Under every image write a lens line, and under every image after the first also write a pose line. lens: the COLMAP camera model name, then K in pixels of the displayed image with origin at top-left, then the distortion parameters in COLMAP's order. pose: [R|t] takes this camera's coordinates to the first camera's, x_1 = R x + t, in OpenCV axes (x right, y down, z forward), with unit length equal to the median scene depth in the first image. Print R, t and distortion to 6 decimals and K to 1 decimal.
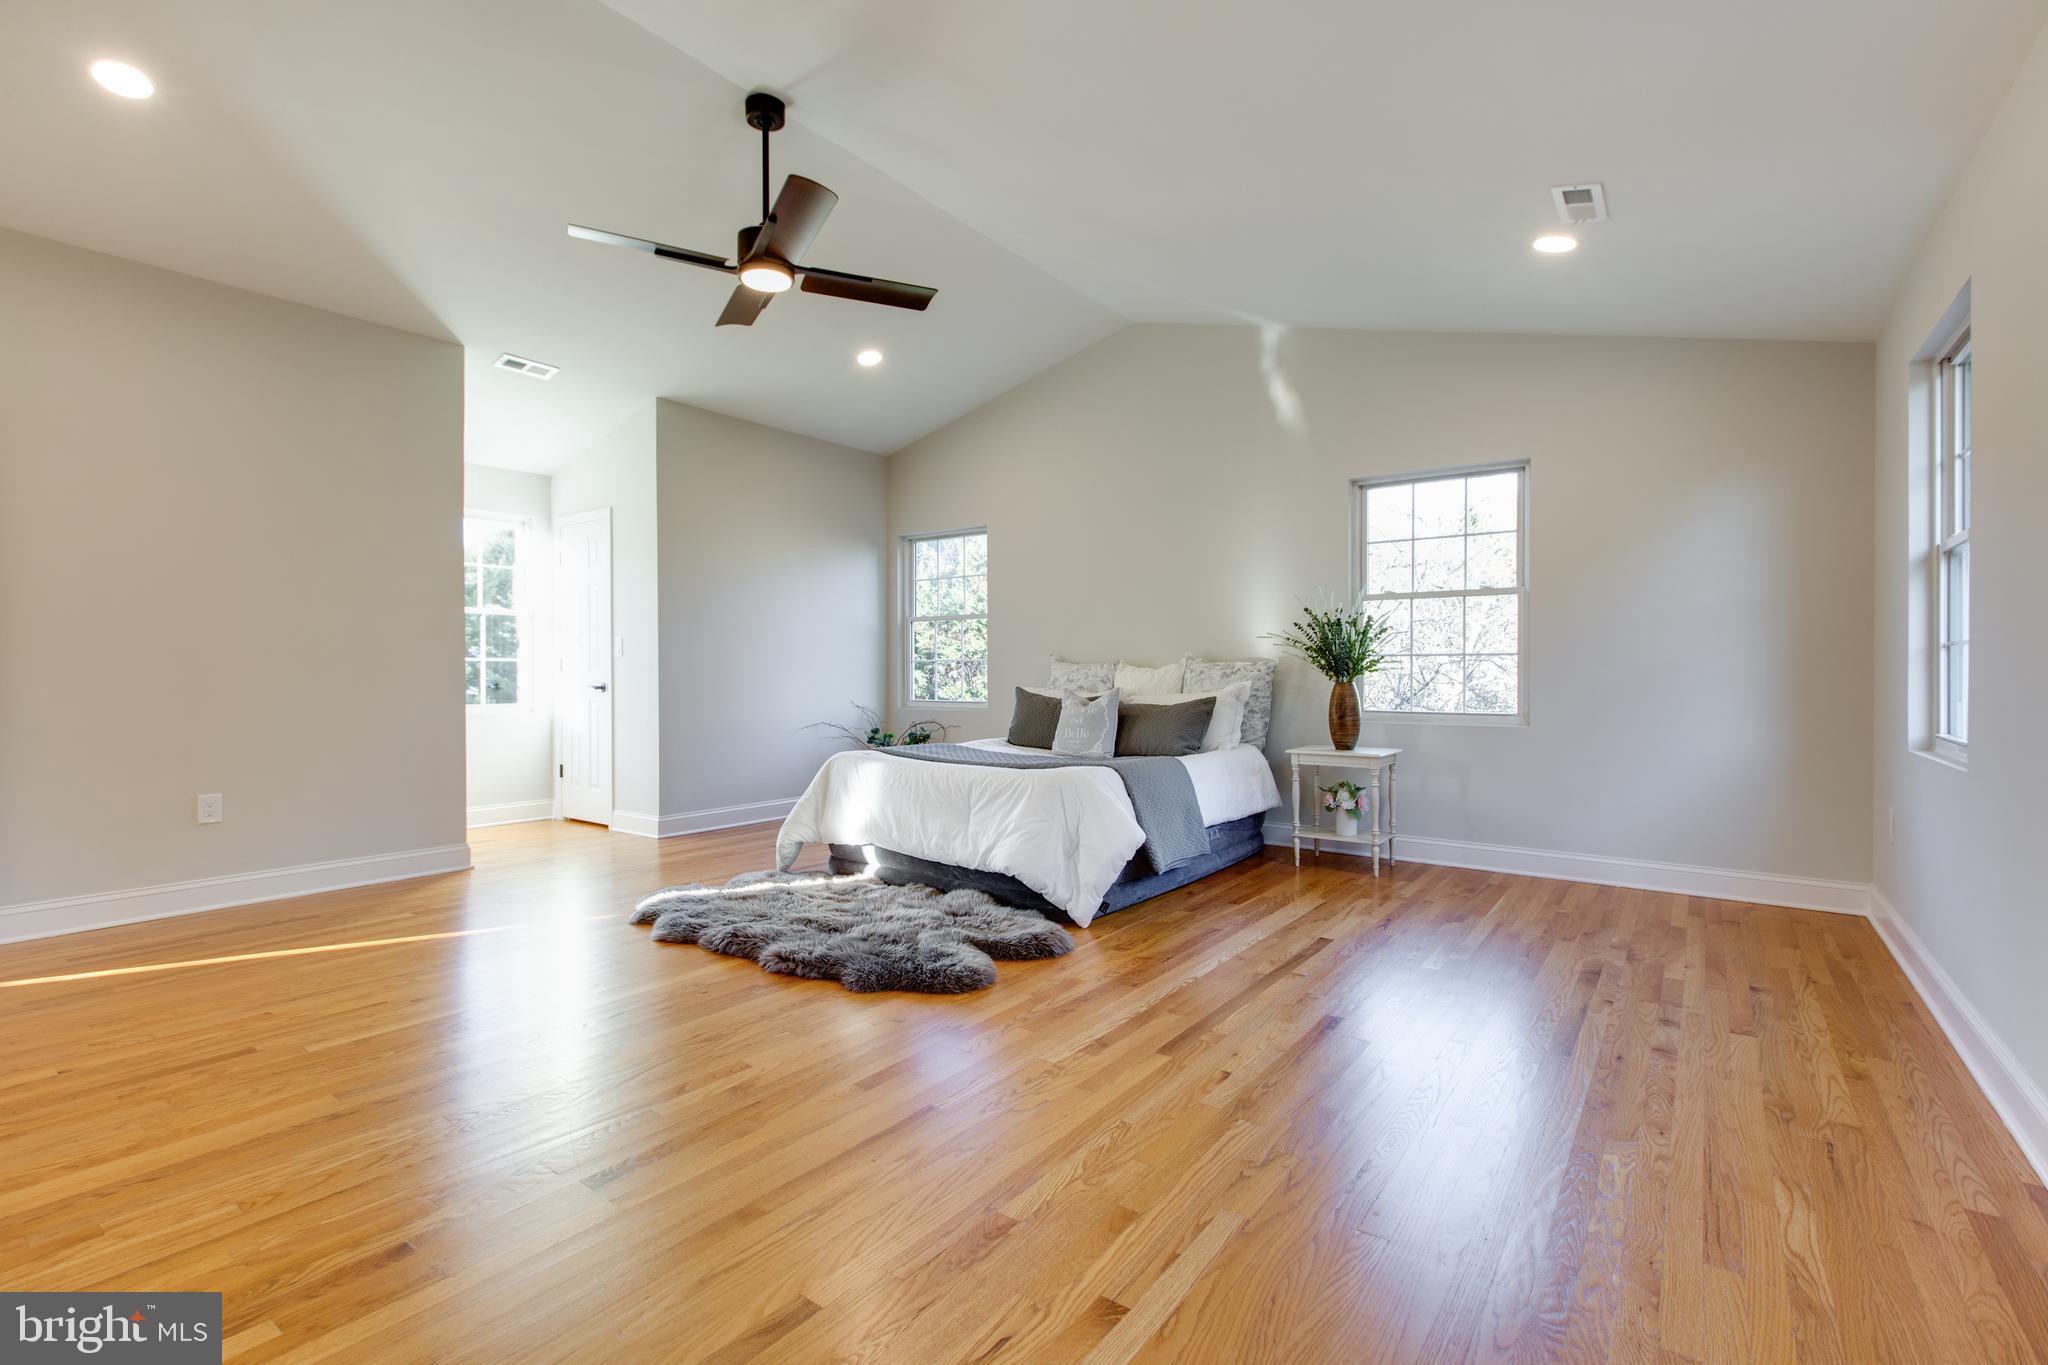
lens RADIAL K [[903.9, 0, 990.9], [0, 903.9, 674.0], [0, 0, 1]] dist [-0.000223, 0.000504]
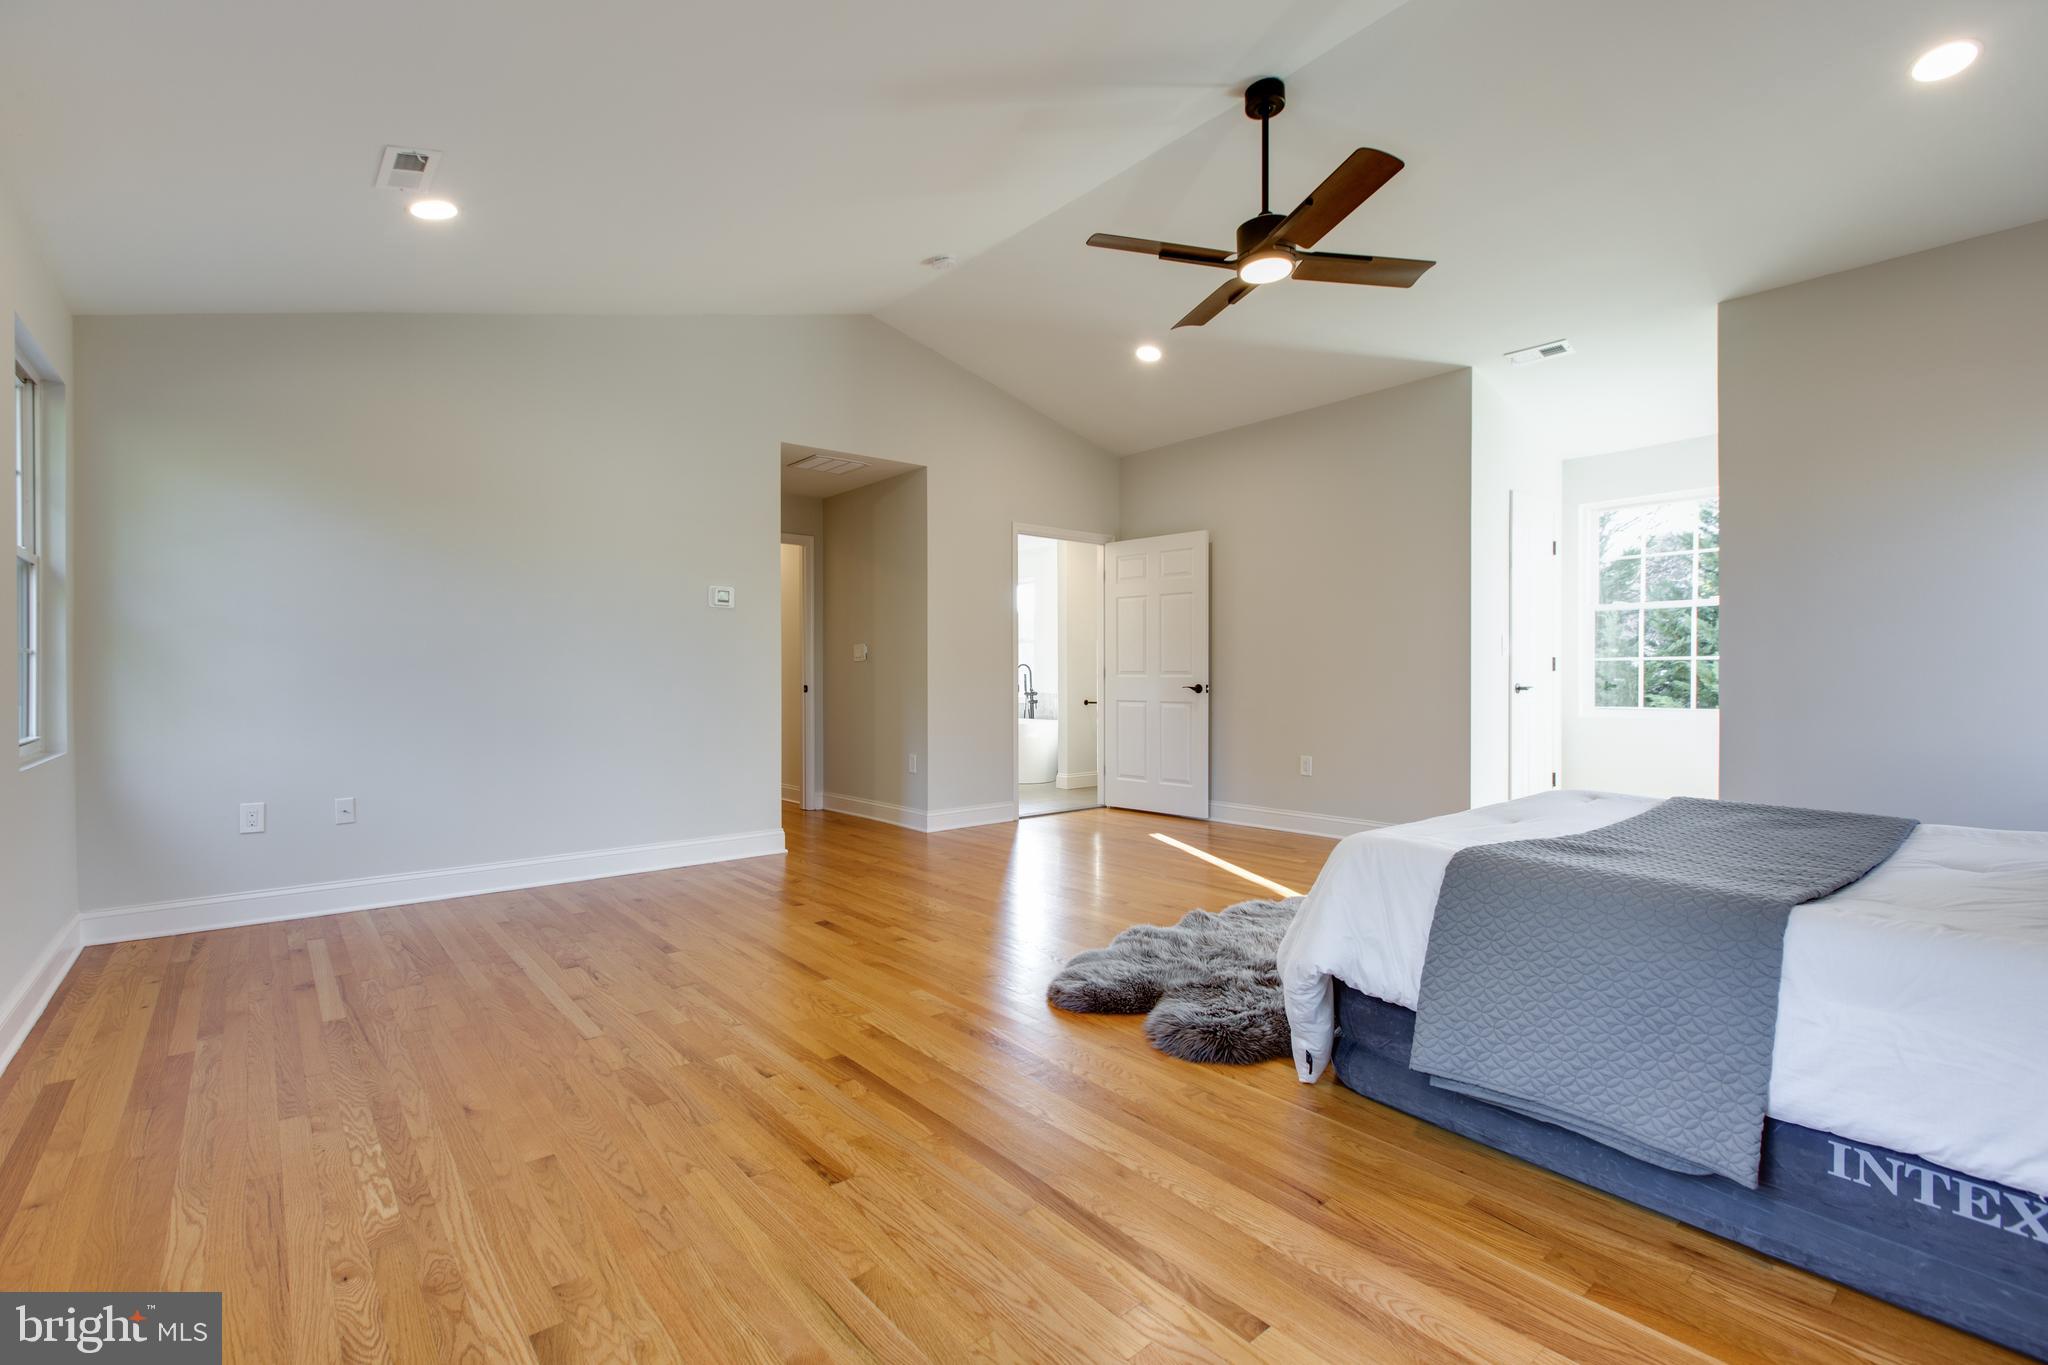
lens RADIAL K [[966.8, 0, 1089.2], [0, 966.8, 683.6], [0, 0, 1]] dist [-0.000465, 0.002047]
pose [[-0.186736, 0.008782, -0.982371, 1.135208], [0.002815, 0.999961, 0.008404, -0.002640], [0.982406, -0.001197, -0.186754, 1.412009]]
